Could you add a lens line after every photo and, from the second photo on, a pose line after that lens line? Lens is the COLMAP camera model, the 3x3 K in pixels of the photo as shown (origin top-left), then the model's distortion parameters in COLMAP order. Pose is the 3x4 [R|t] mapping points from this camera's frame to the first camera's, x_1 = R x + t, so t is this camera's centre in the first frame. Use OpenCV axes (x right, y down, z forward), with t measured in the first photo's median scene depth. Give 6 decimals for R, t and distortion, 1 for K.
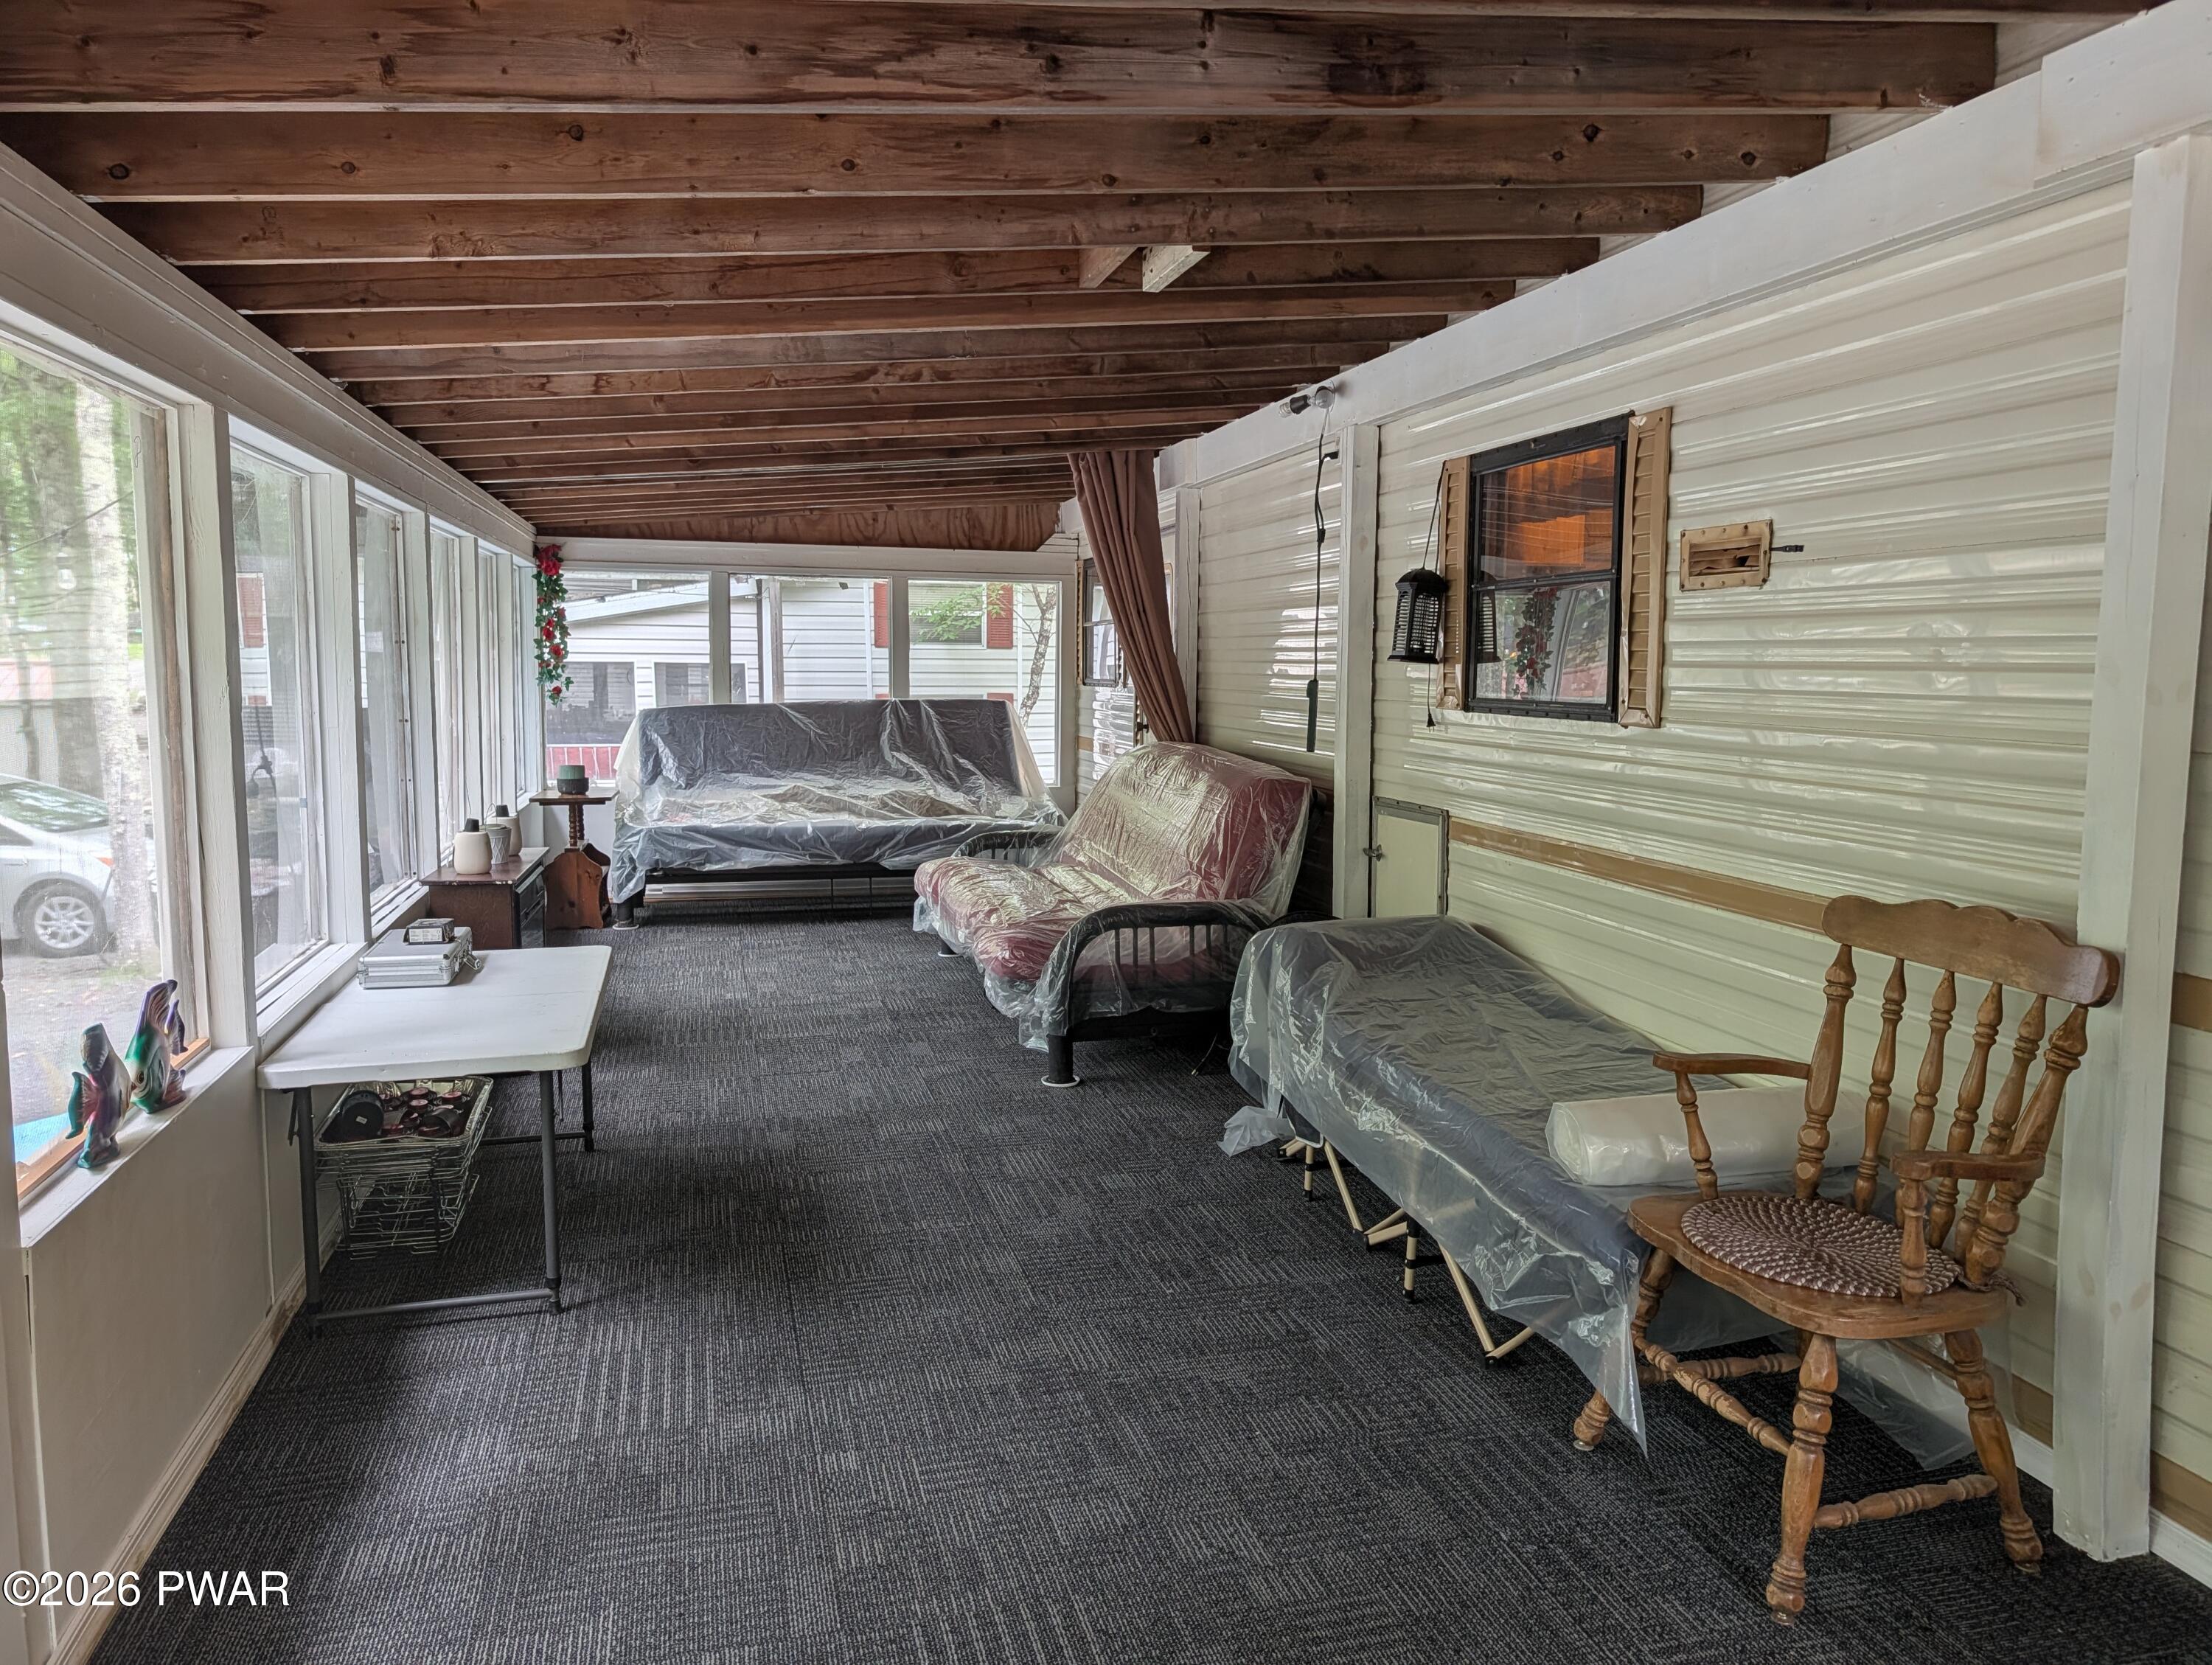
lens RADIAL K [[1555.0, 0, 1106.0], [0, 1555.0, 832.5], [0, 0, 1]] dist [0.000325, 0.000050]
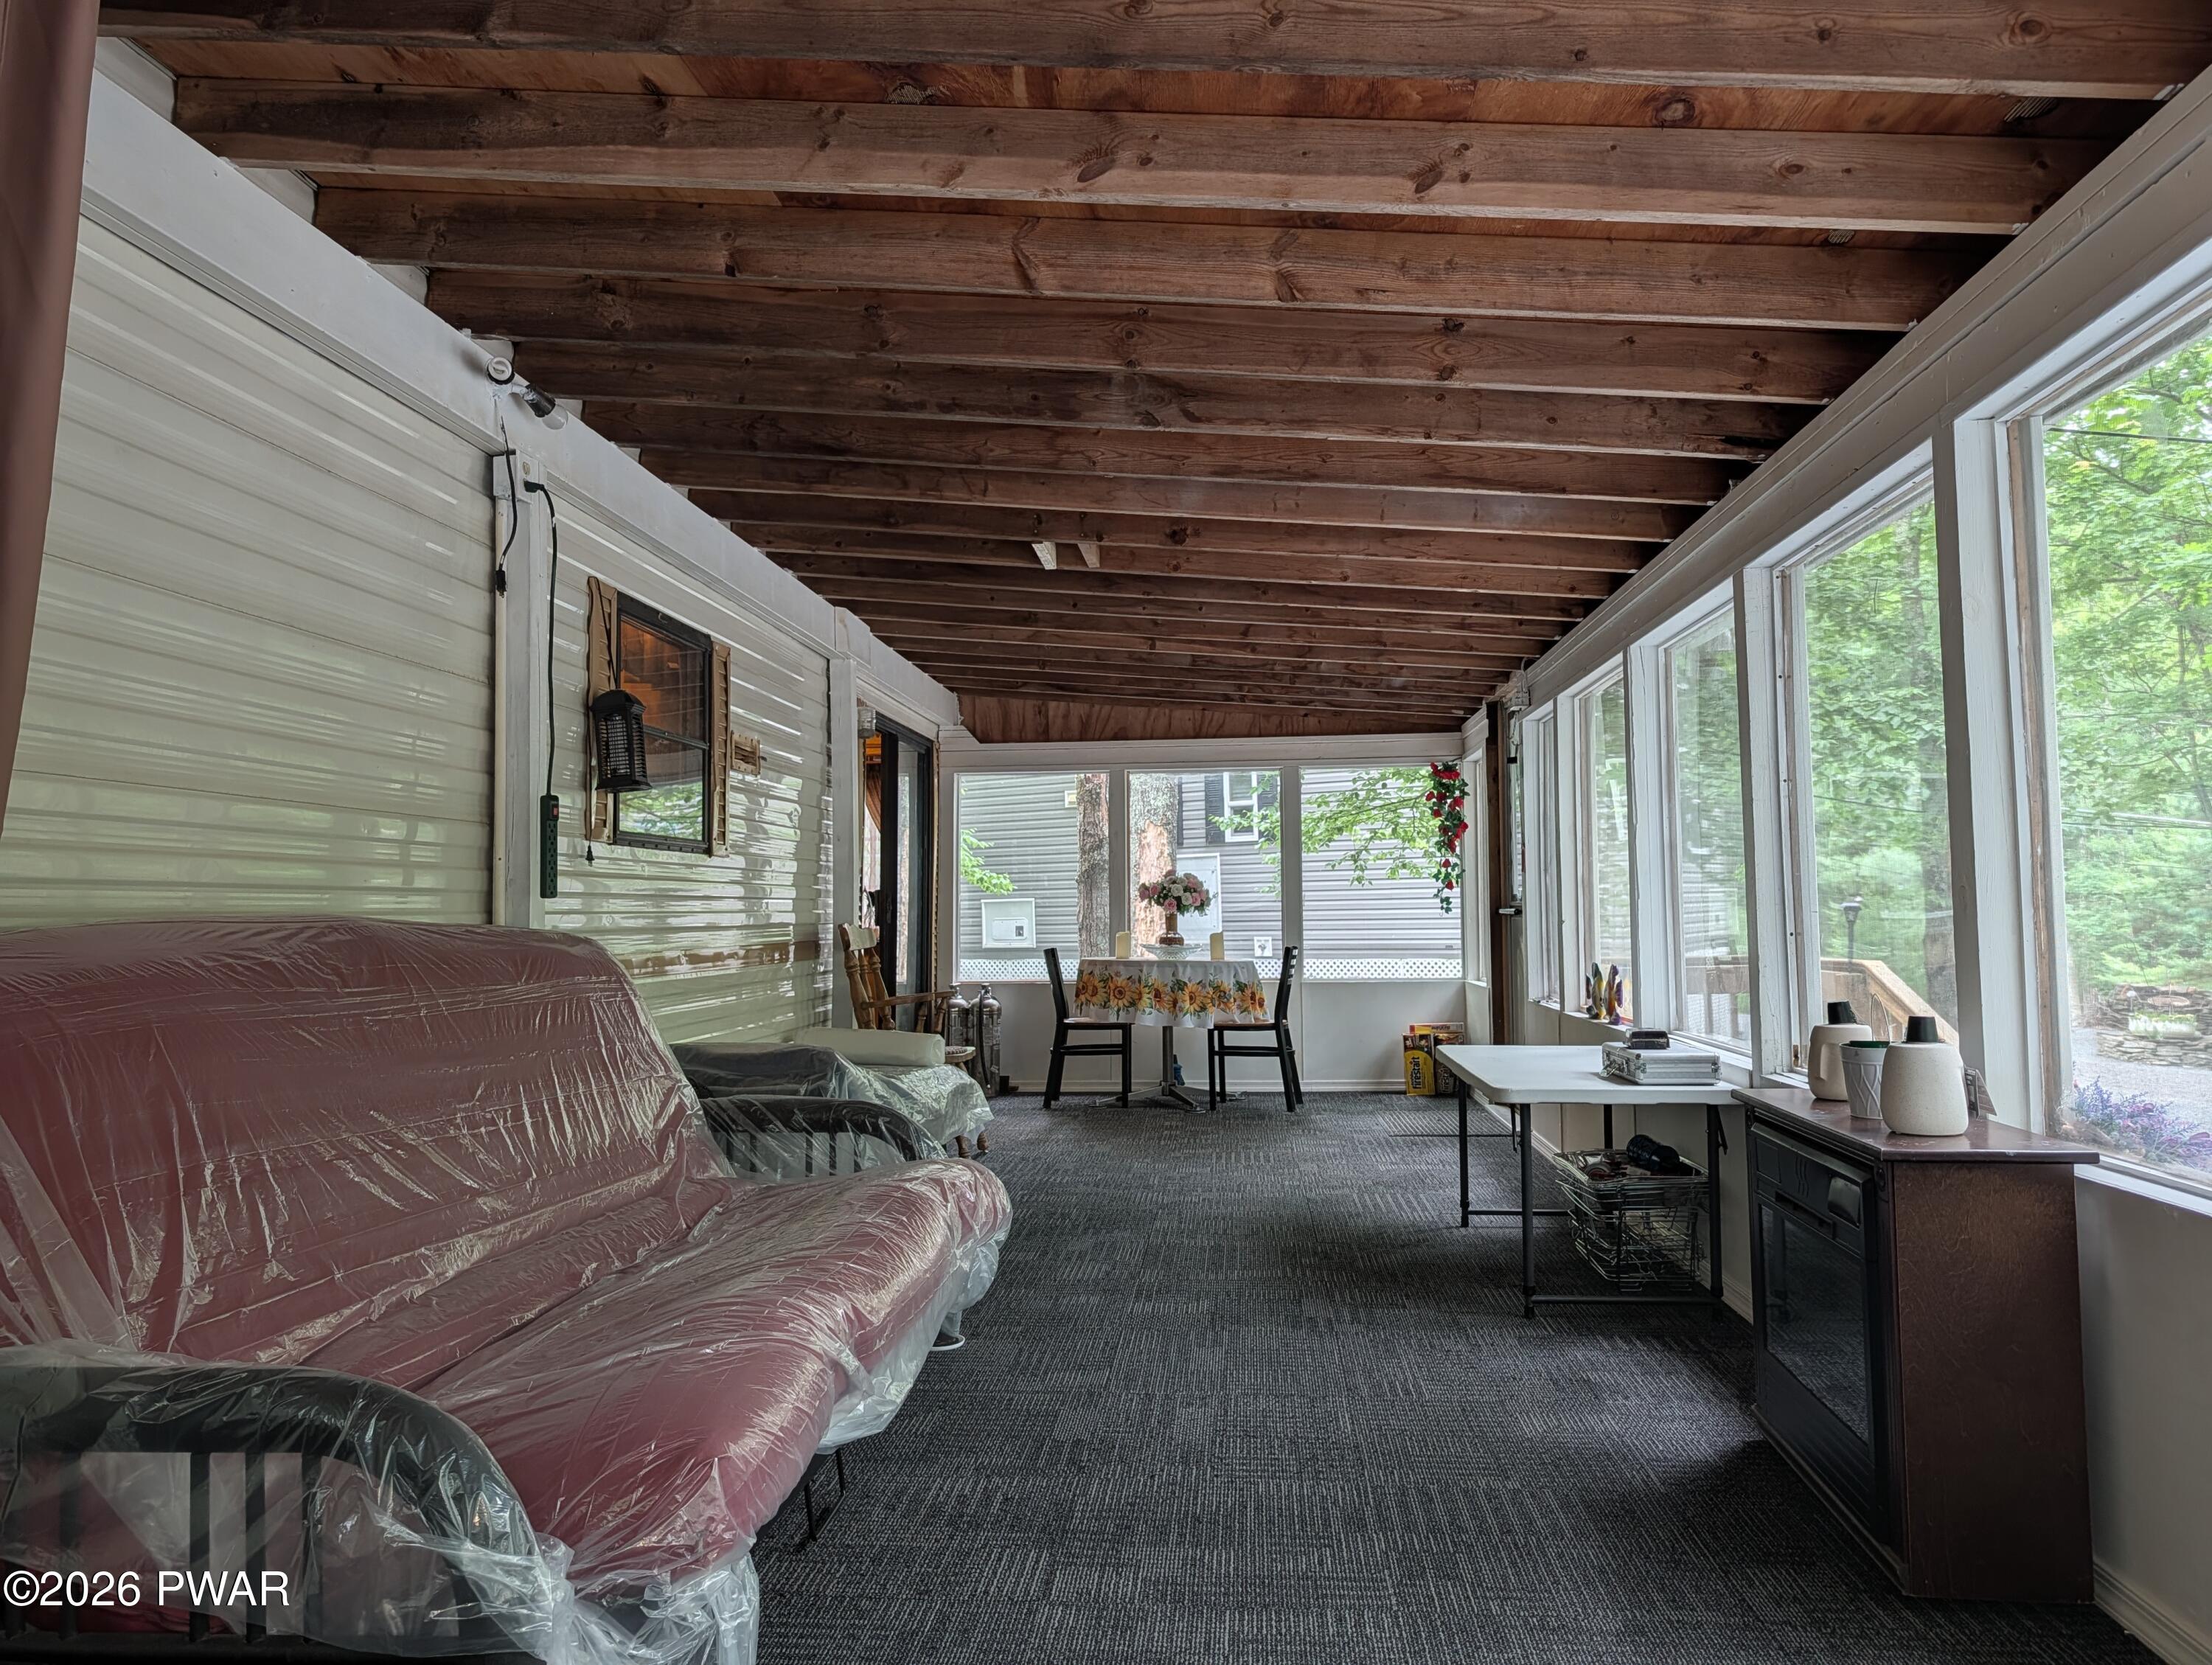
lens RADIAL K [[1555.0, 0, 1106.0], [0, 1555.0, 832.5], [0, 0, 1]] dist [0.000325, 0.000050]
pose [[-0.942248, 0.018059, 0.334430, -0.458265], [0.039169, 0.997635, 0.056486, -0.151413], [-0.332619, 0.066323, -0.940726, 2.141907]]
